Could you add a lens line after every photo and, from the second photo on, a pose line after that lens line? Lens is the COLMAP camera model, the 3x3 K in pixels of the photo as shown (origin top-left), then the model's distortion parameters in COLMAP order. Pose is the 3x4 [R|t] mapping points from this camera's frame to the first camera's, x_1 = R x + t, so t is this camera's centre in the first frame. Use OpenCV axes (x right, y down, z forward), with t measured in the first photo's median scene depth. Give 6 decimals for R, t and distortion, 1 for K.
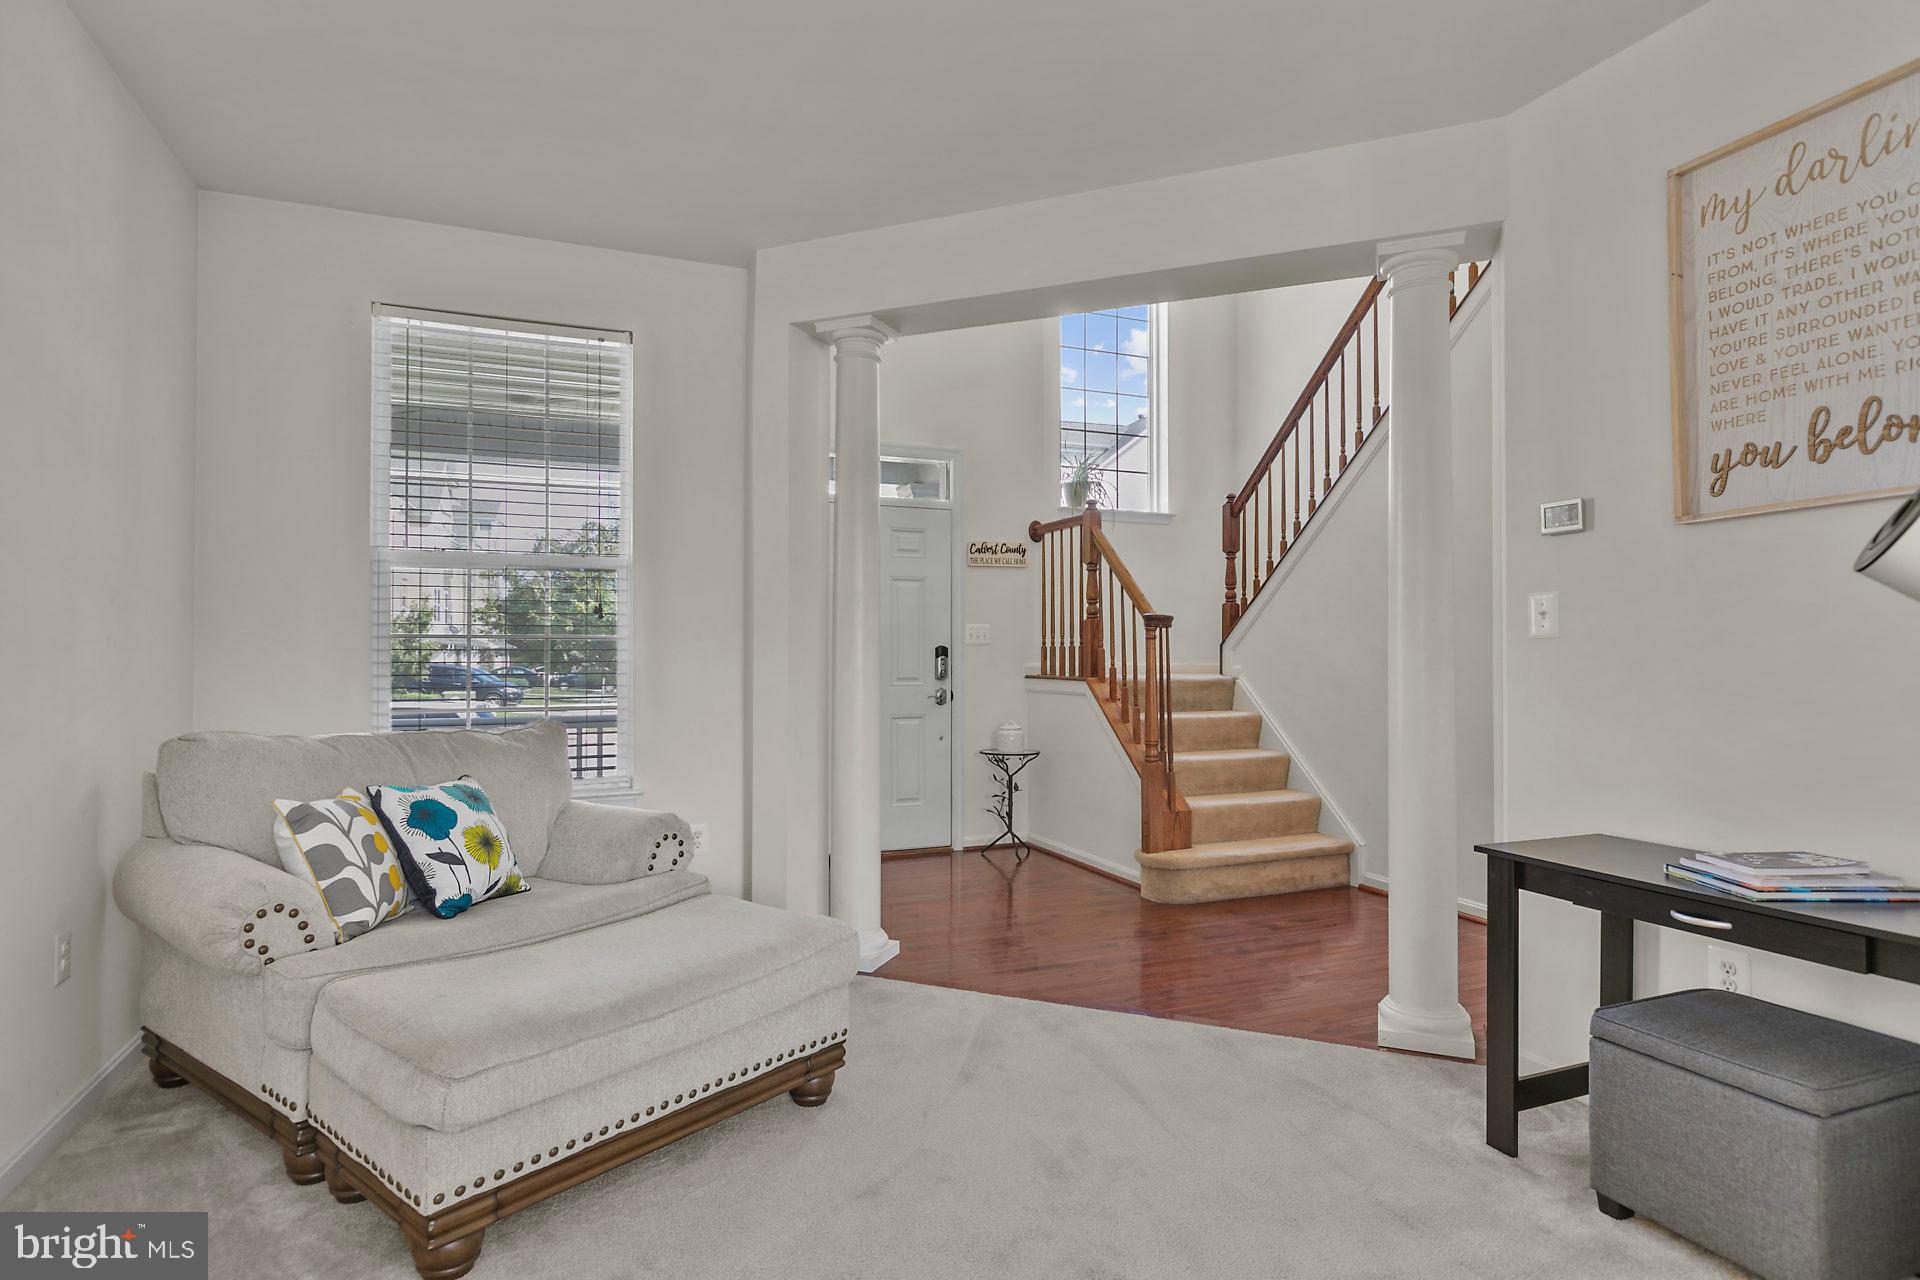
lens RADIAL K [[1011.2, 0, 966.8], [0, 1011.2, 634.2], [0, 0, 1]] dist [-0.002018, -0.000155]
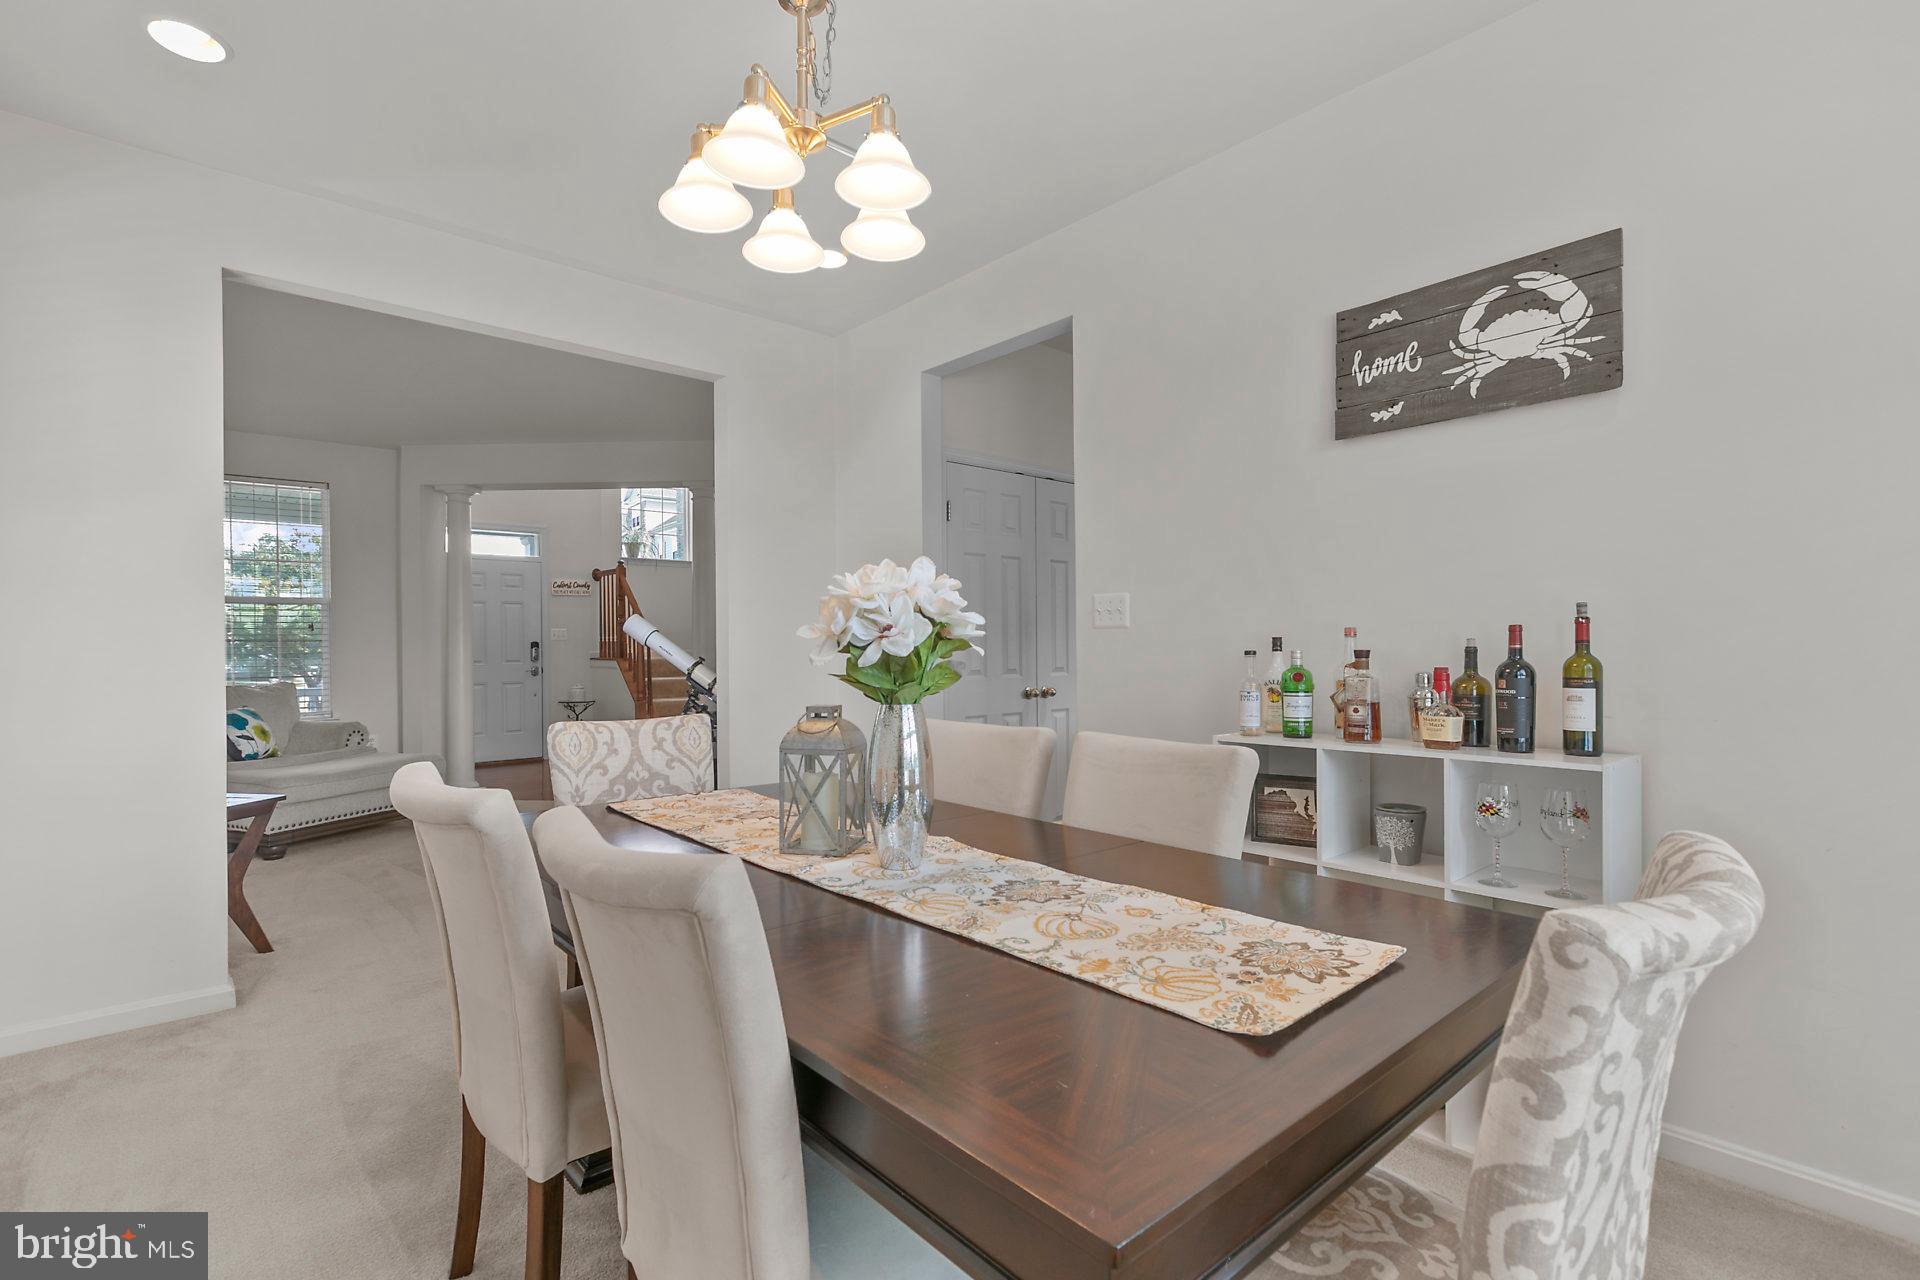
lens RADIAL K [[862.9, 0, 947.0], [0, 862.9, 638.4], [0, 0, 1]] dist [-0.005583, 0.000103]
pose [[0.946567, -0.002166, 0.322500, 0.272633], [-0.003334, 0.999858, 0.016501, -0.032797], [-0.322490, -0.016695, 0.946426, -1.006816]]
